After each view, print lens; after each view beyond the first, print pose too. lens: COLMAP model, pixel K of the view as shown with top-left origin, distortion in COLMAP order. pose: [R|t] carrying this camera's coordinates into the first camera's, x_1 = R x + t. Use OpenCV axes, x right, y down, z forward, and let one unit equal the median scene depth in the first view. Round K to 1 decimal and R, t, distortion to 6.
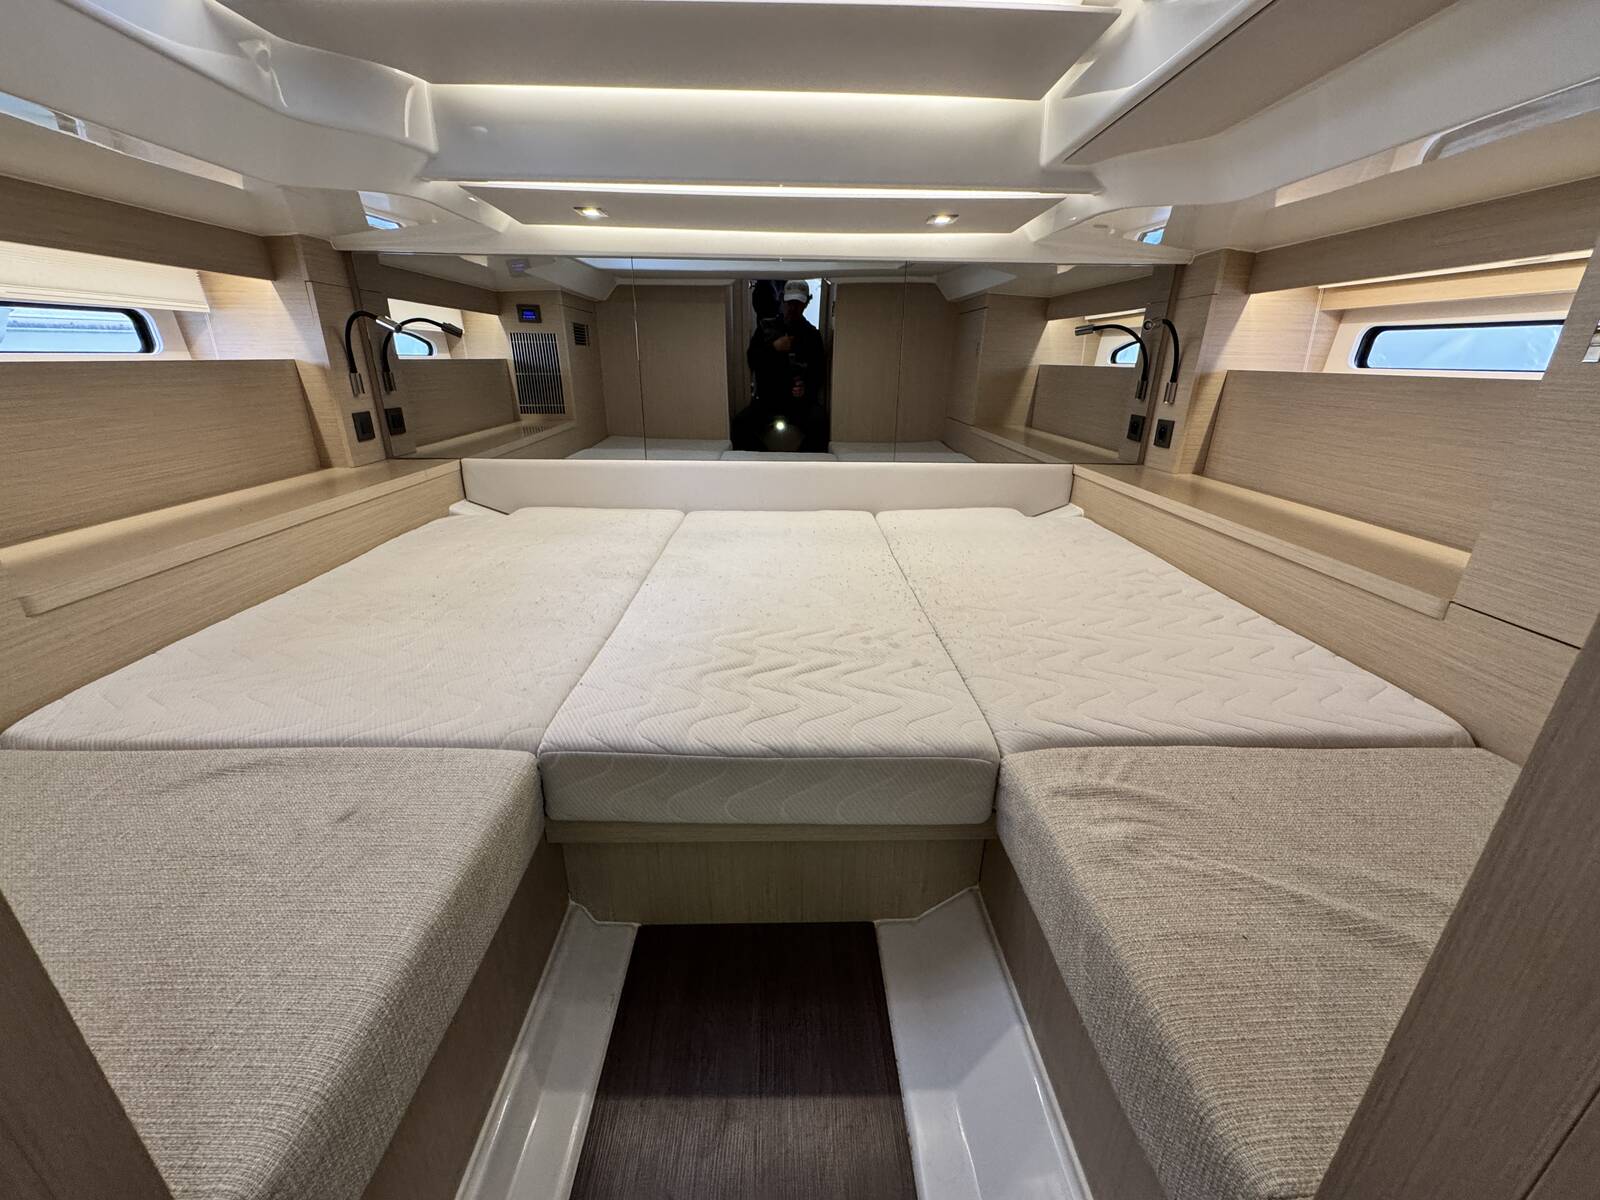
lens RADIAL K [[642.3, 0, 800.8], [0, 642.3, 601.0], [0, 0, 1]] dist [-0.002214, 0.000633]
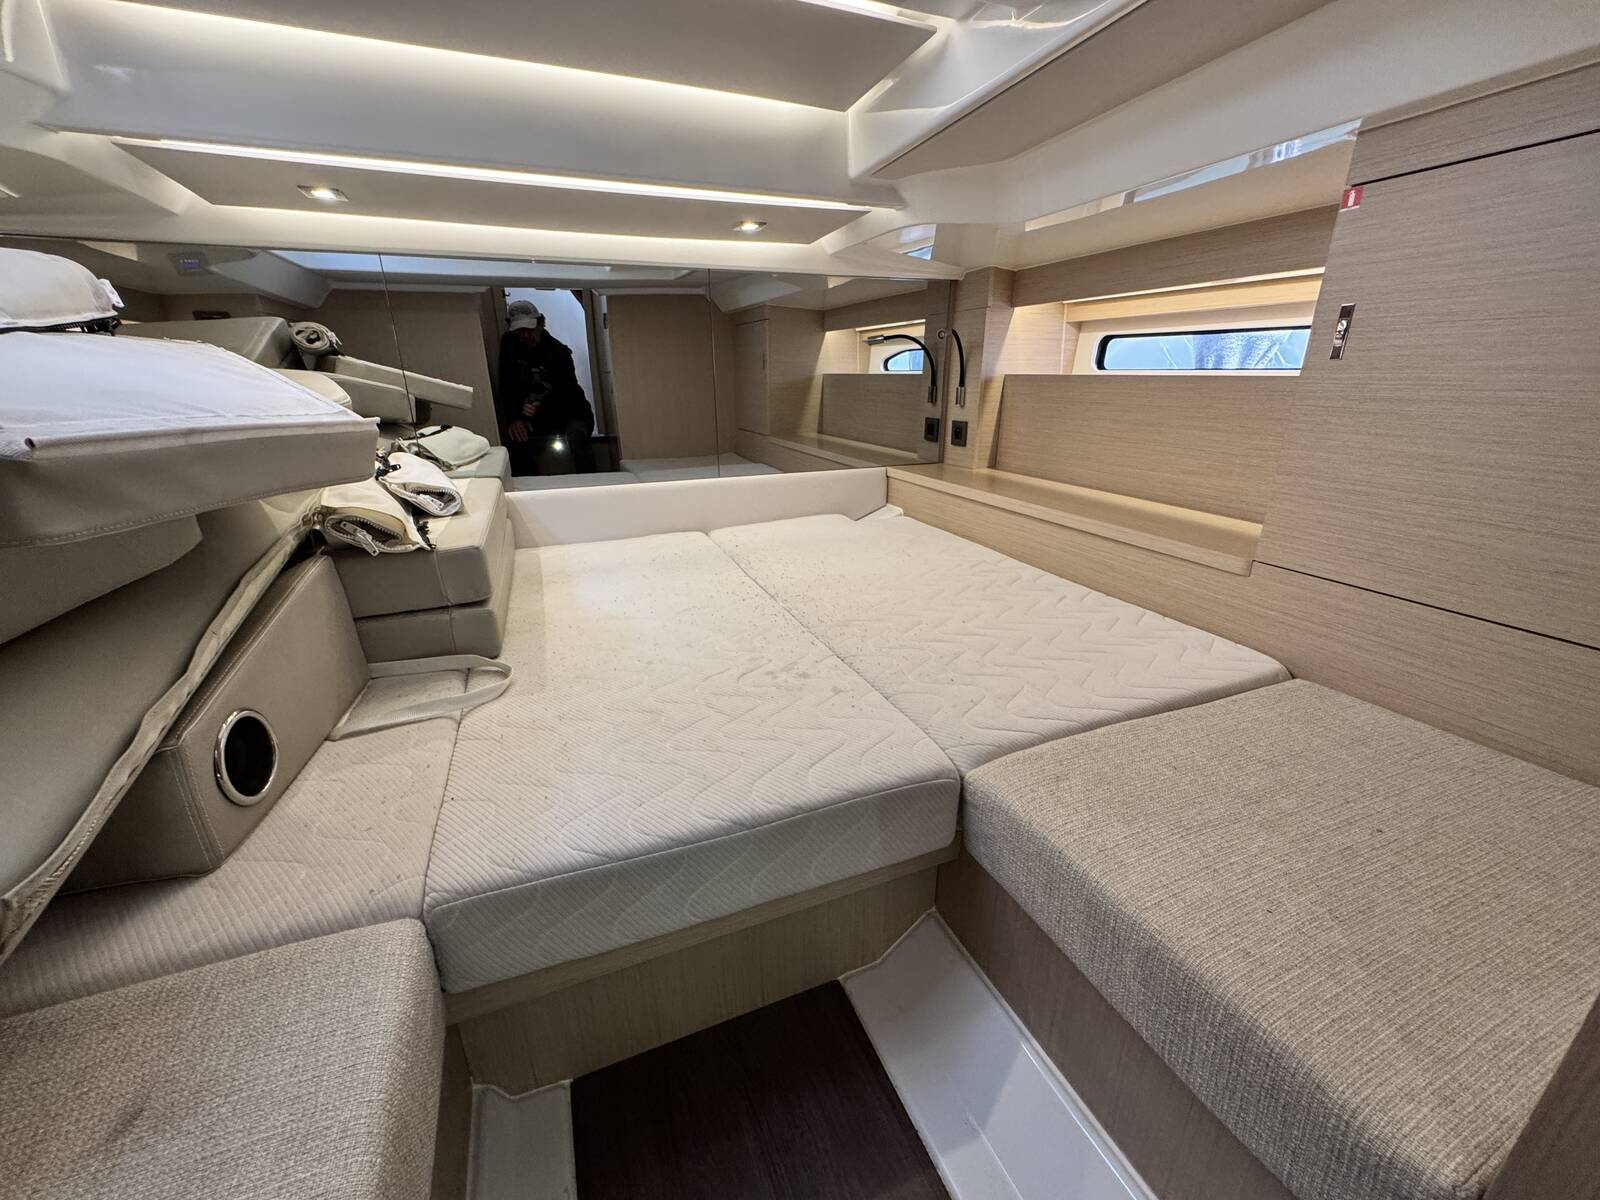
lens RADIAL K [[642.3, 0, 799.6], [0, 642.3, 599.6], [0, 0, 1]] dist [-0.002214, 0.000633]
pose [[0.935066, -0.136034, 0.327331, -0.129572], [0.142166, 0.989829, 0.005242, -0.038602], [-0.324714, 0.041634, 0.944895, 0.104120]]
